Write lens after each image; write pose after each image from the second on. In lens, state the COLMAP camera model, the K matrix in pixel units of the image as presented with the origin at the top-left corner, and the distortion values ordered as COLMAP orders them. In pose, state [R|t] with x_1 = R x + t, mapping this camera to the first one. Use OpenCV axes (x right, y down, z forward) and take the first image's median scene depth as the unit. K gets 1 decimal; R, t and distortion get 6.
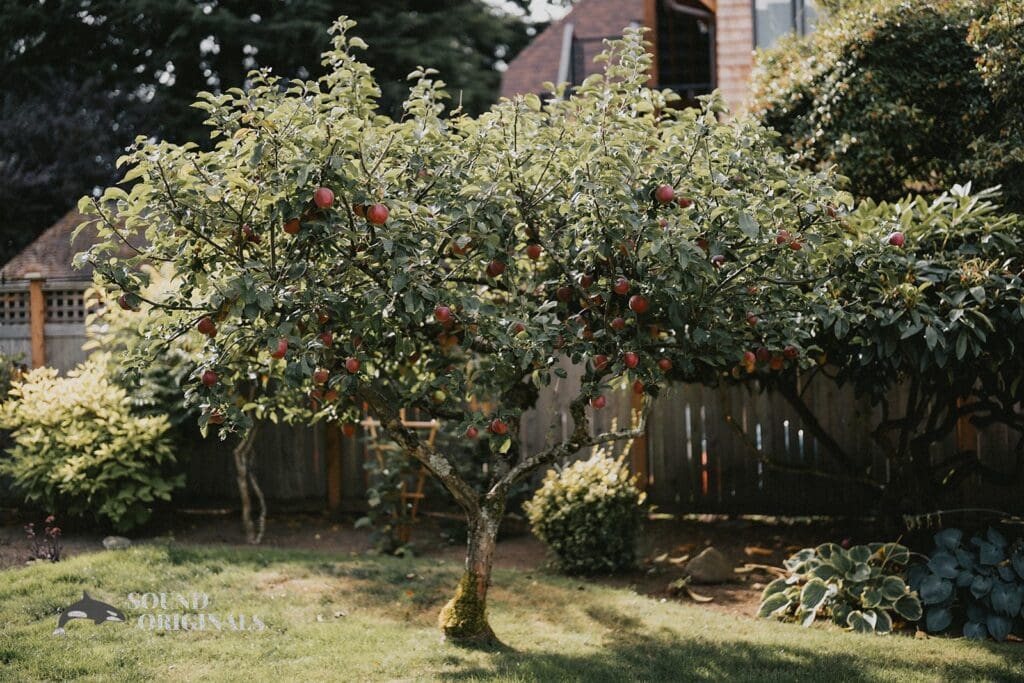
lens RADIAL K [[1438.5, 0, 492.9], [0, 1438.5, 357.4], [0, 0, 1]] dist [-0.000828, 0.011668]
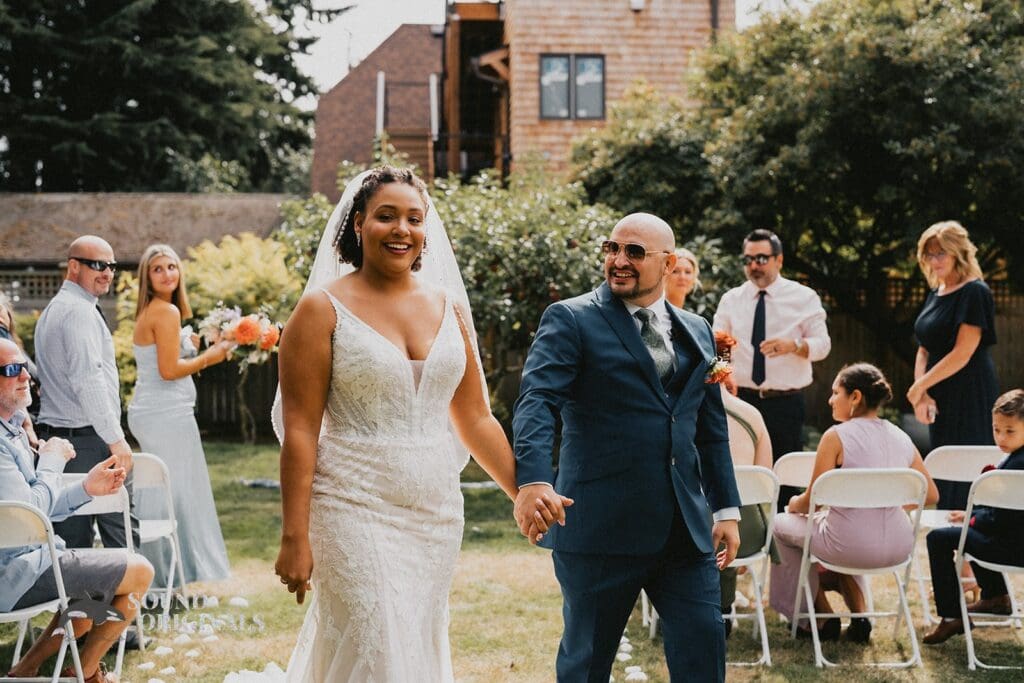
lens RADIAL K [[1433.7, 0, 508.9], [0, 1433.7, 359.5], [0, 0, 1]] dist [0.000982, 0.046158]
pose [[0.976462, 0.019880, 0.214771, -0.226111], [-0.021169, 0.999769, 0.003701, 0.025075], [-0.214648, -0.008161, 0.976657, -0.545265]]
